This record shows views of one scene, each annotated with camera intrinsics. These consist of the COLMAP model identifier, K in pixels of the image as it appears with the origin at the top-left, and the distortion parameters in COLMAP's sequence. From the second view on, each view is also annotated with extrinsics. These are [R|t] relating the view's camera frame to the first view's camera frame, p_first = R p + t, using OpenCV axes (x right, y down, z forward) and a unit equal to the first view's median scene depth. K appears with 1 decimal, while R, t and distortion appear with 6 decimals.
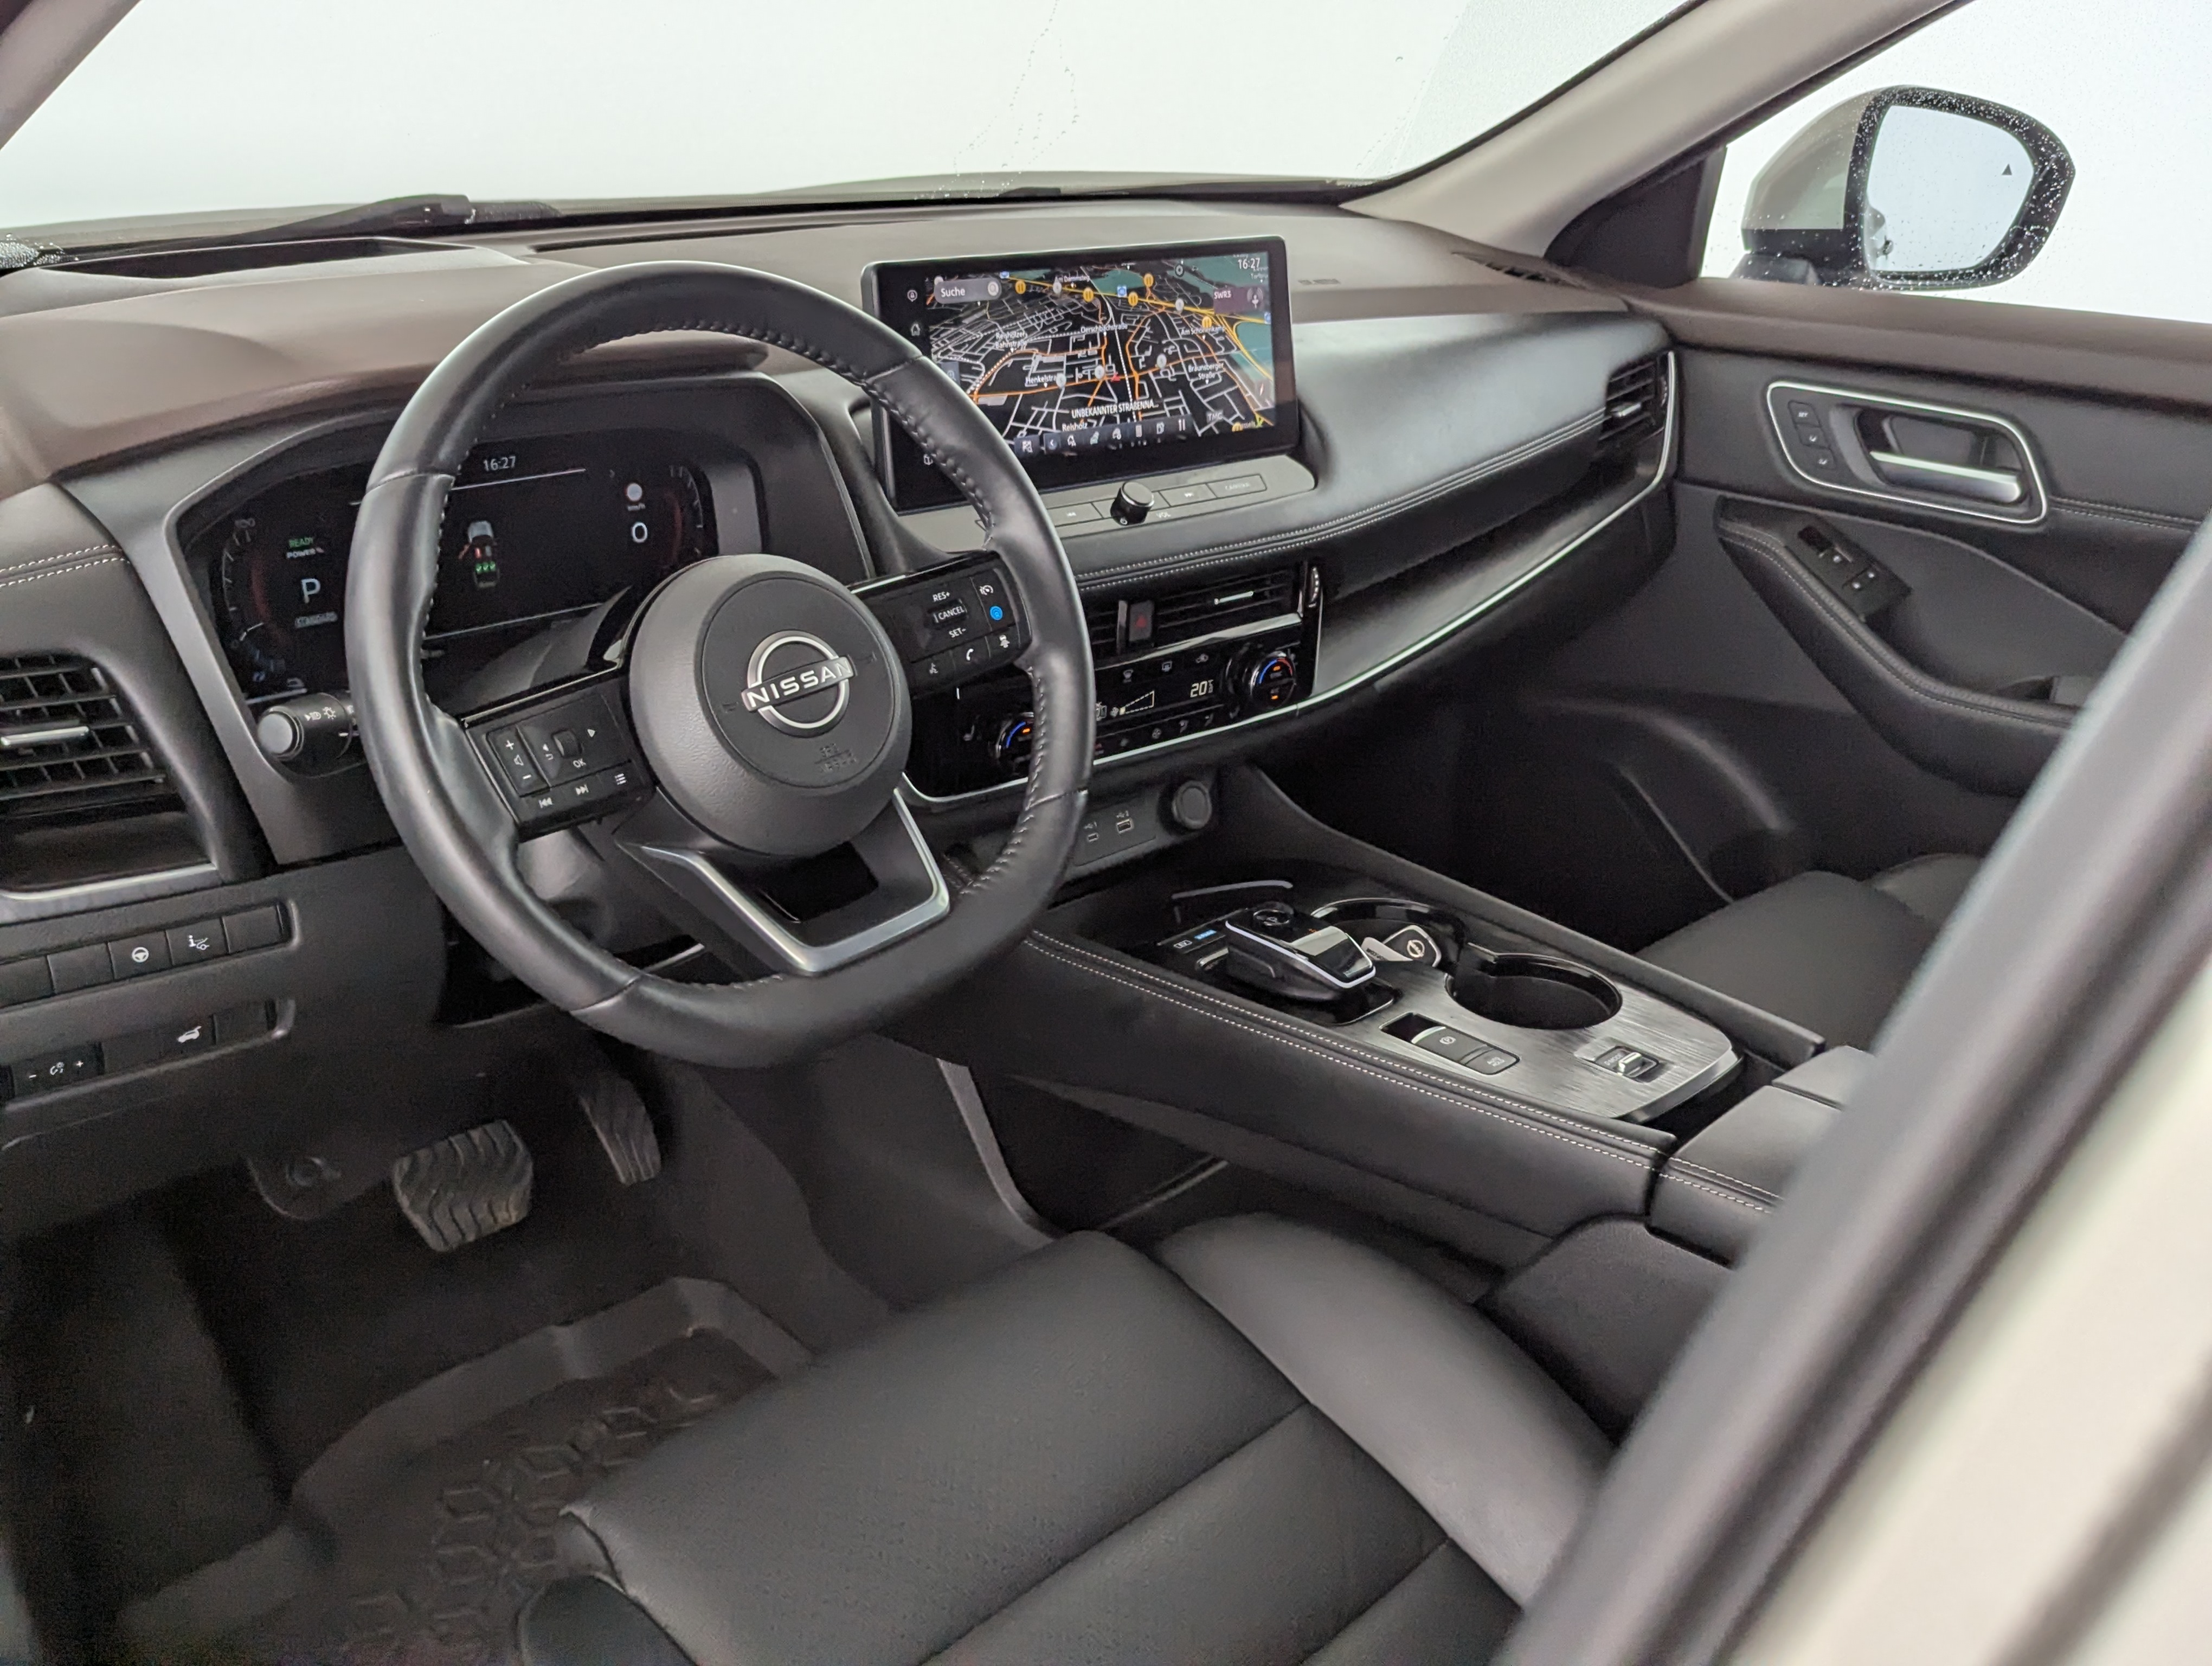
lens RADIAL K [[2048.7, 0, 1096.6], [0, 2048.7, 840.0], [0, 0, 1]] dist [0.032672, 0.000000]
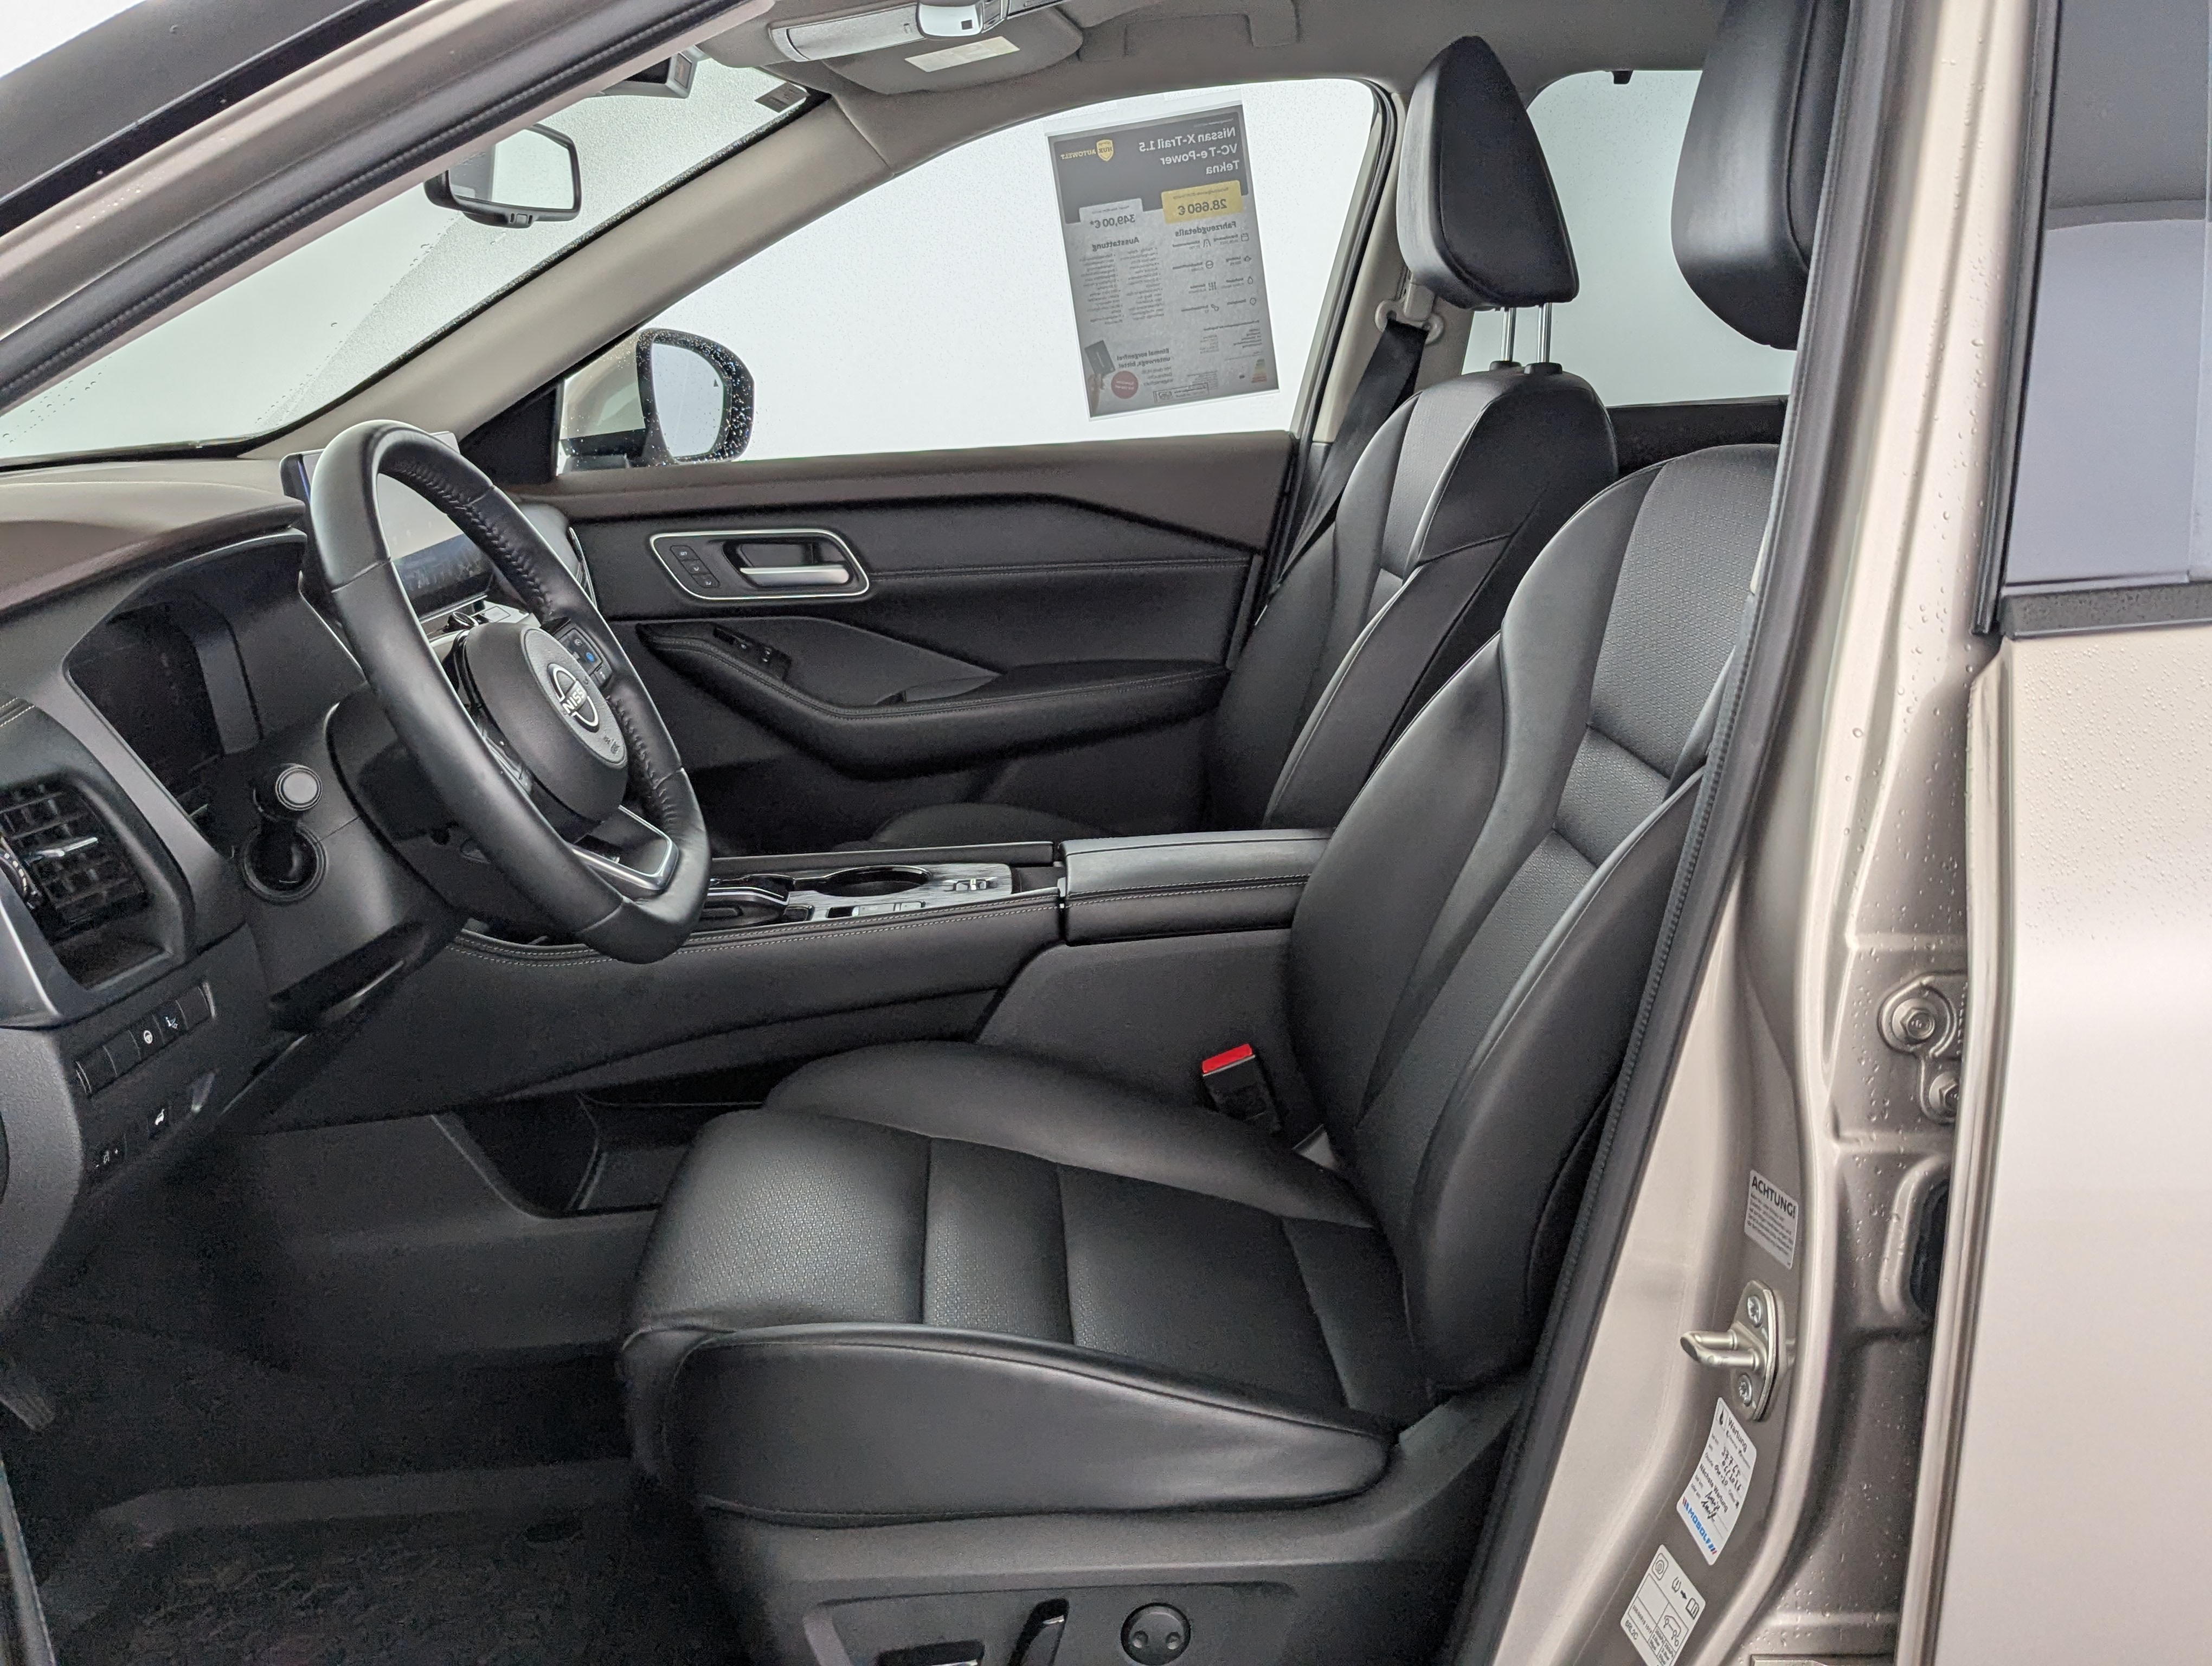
lens RADIAL K [[2048.7, 0, 1124.0], [0, 2048.7, 848.4], [0, 0, 1]] dist [0.032672, 0.000000]
pose [[0.654315, -0.236339, 0.718342, -0.812829], [0.337639, 0.941273, 0.002140, 0.123546], [-0.676662, 0.241140, 0.695687, -0.167943]]
